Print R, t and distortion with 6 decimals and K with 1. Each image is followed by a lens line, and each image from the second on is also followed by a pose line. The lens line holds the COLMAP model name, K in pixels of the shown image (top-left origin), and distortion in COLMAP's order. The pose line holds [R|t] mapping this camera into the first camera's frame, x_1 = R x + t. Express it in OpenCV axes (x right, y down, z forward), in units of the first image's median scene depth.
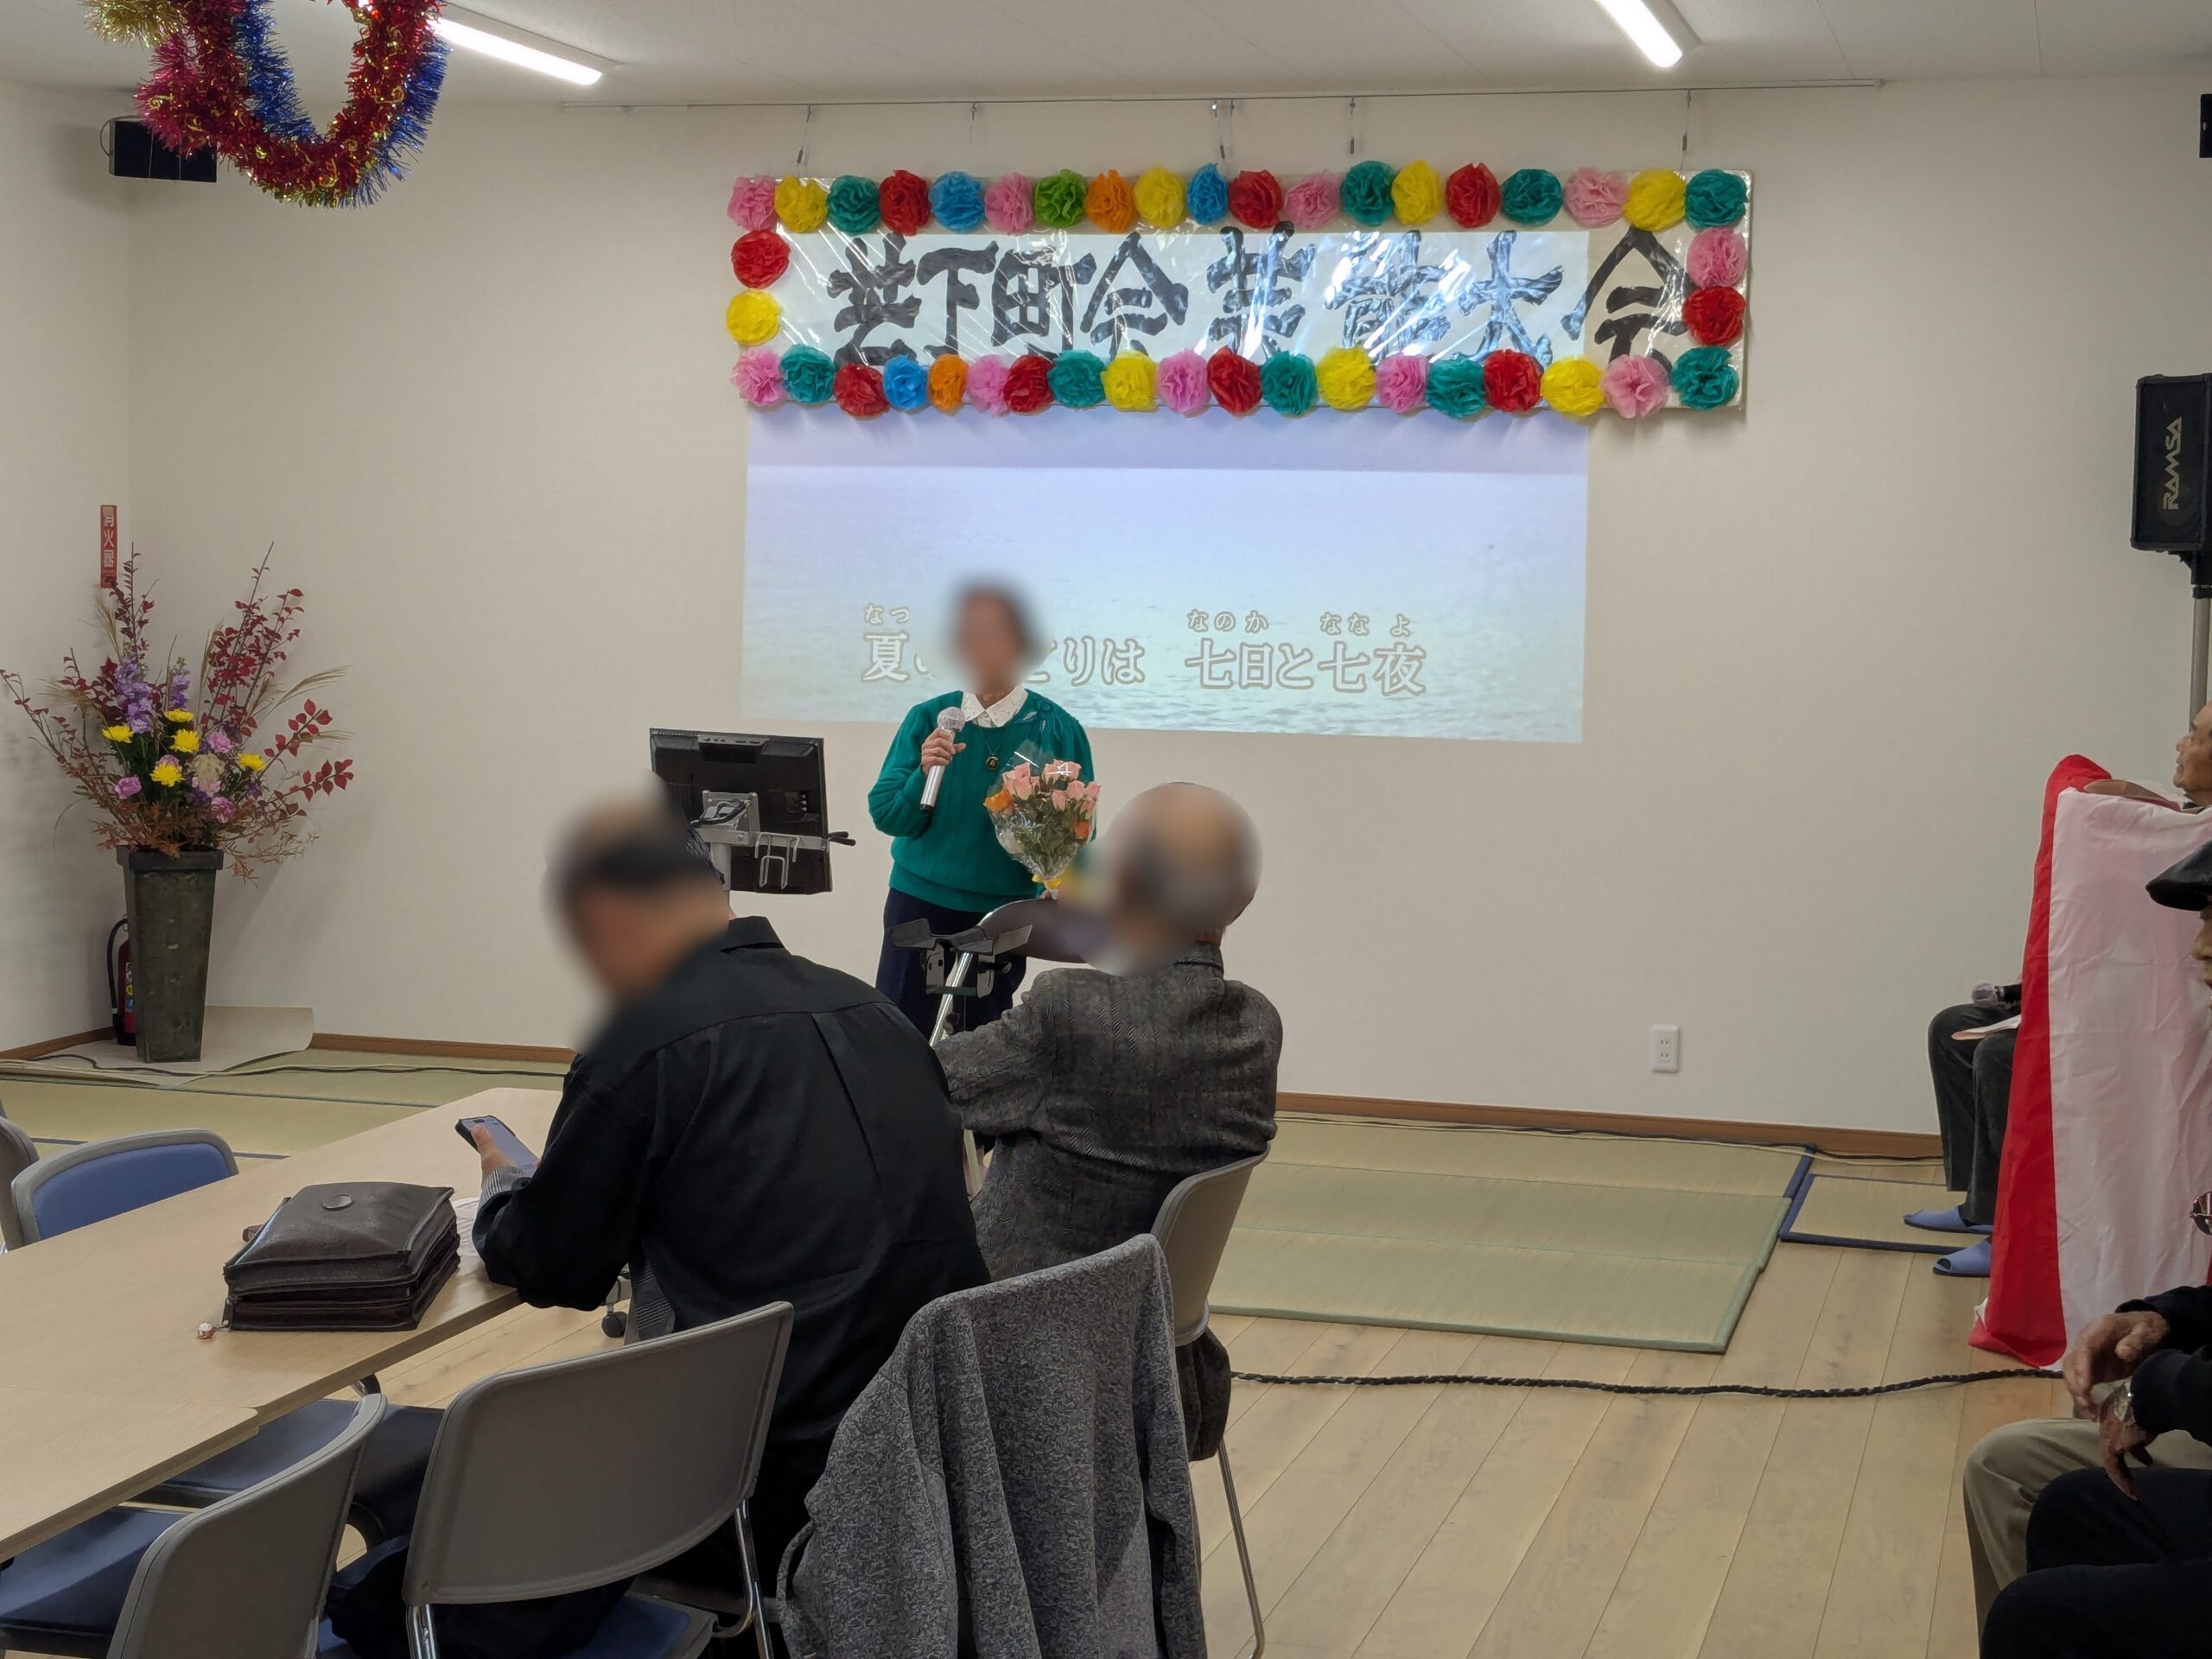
lens RADIAL K [[3408.9, 0, 1109.8], [0, 3408.9, 870.5], [0, 0, 1]] dist [0.128262, -0.522173]
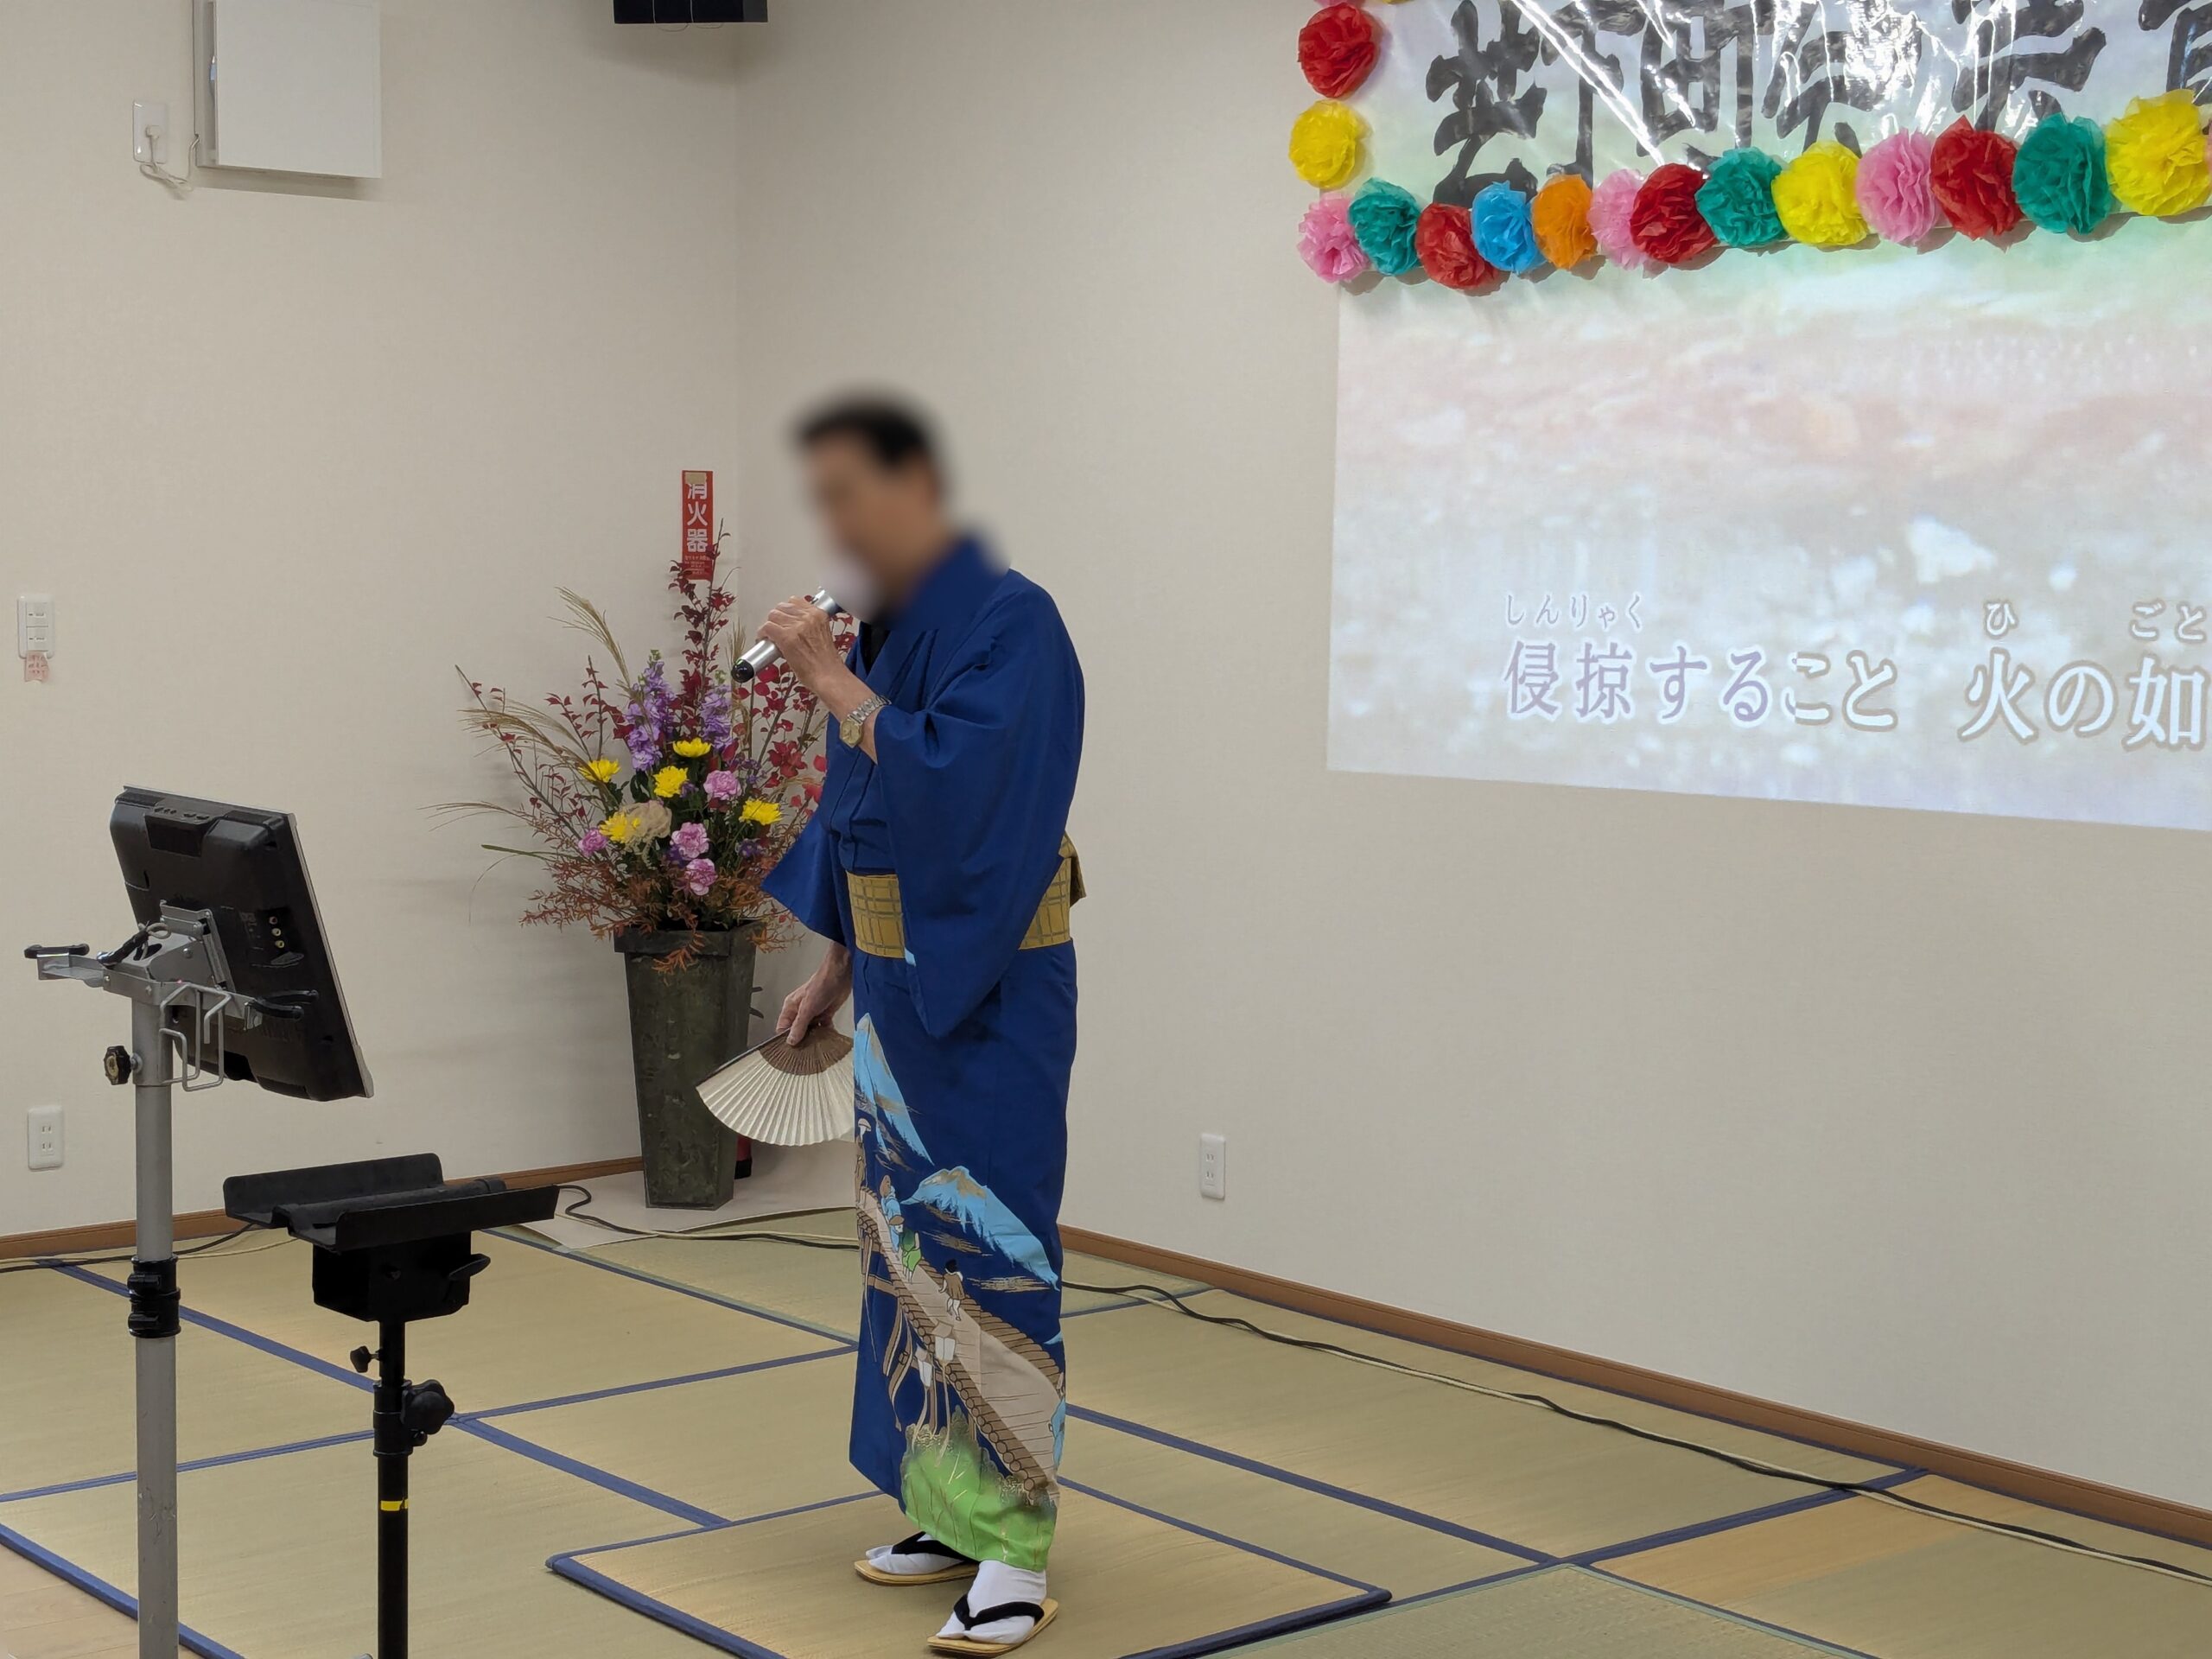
lens RADIAL K [[3408.9, 0, 1109.8], [0, 3408.9, 870.5], [0, 0, 1]] dist [0.128262, -0.522173]
pose [[0.821654, 0.041939, -0.568442, 0.238265], [-0.046729, 0.998889, 0.006153, -0.028643], [0.568068, 0.021507, 0.822700, 0.464141]]
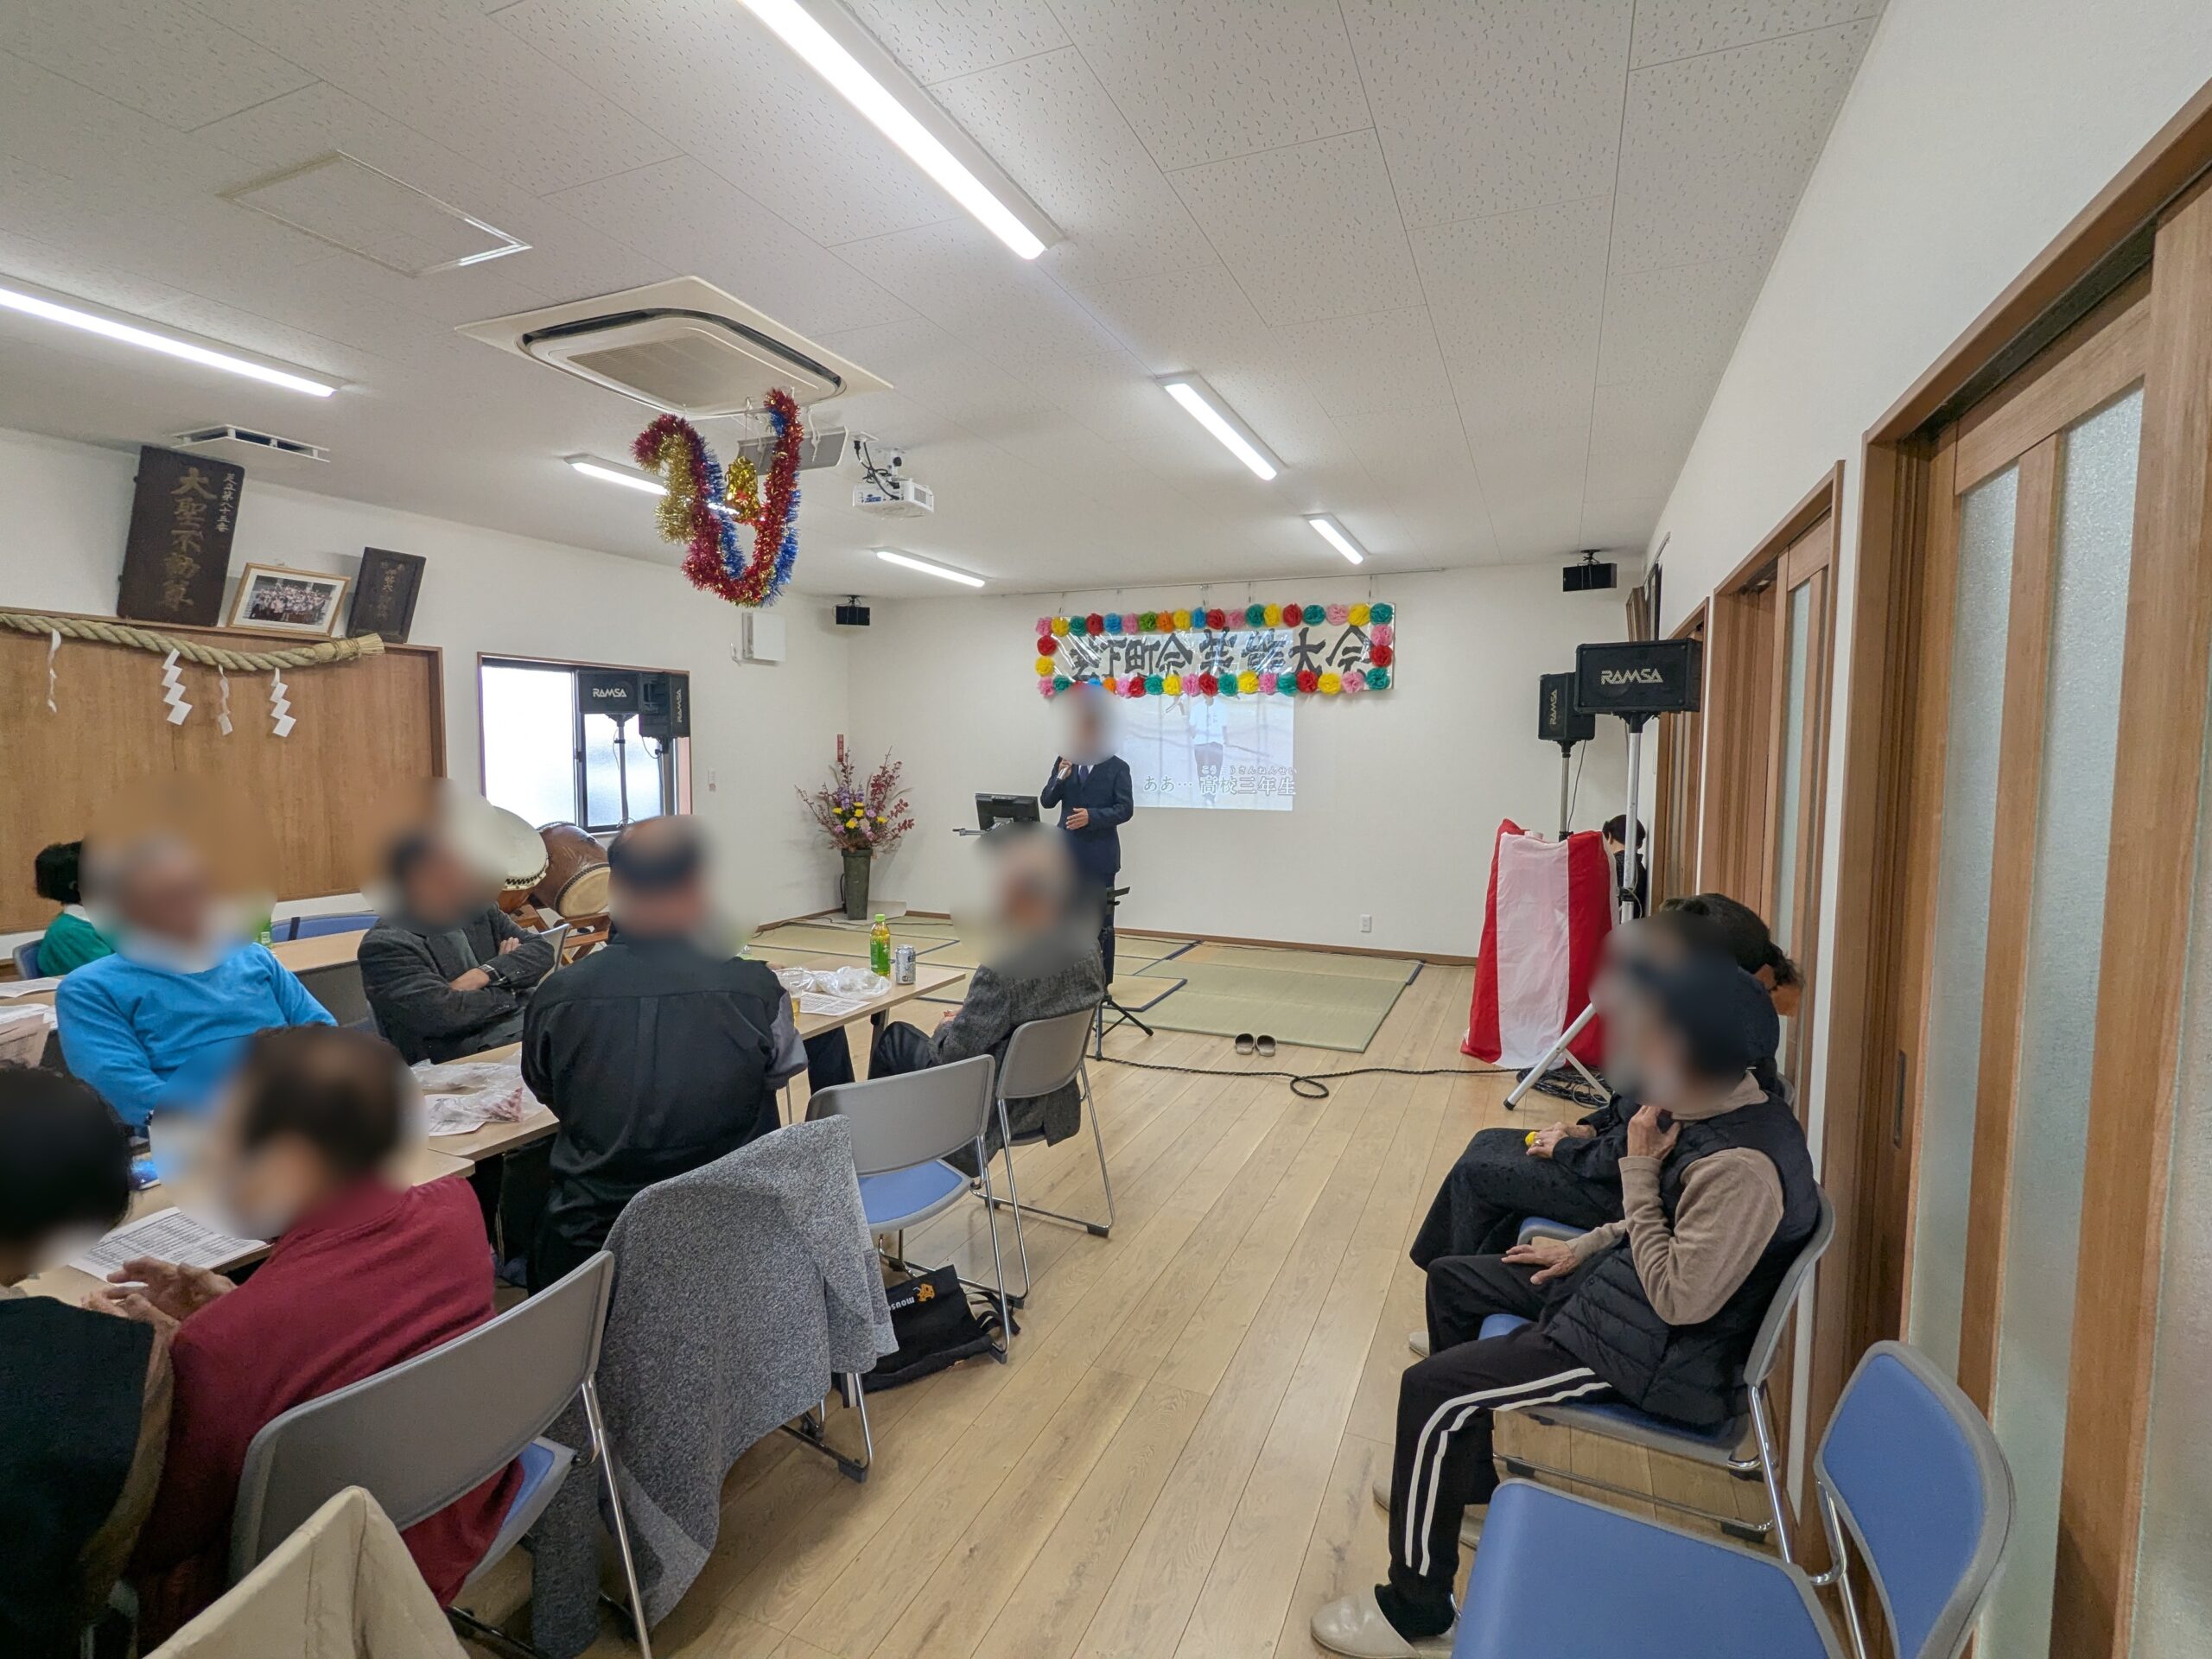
lens RADIAL K [[1025.8, 0, 1106.0], [0, 1025.8, 829.5], [0, 0, 1]] dist [0.000233, -0.000026]
pose [[0.990161, -0.000082, -0.139936, 0.070274], [-0.002209, 0.999866, -0.016220, -0.009819], [0.139919, 0.016370, 0.990028, 0.155686]]
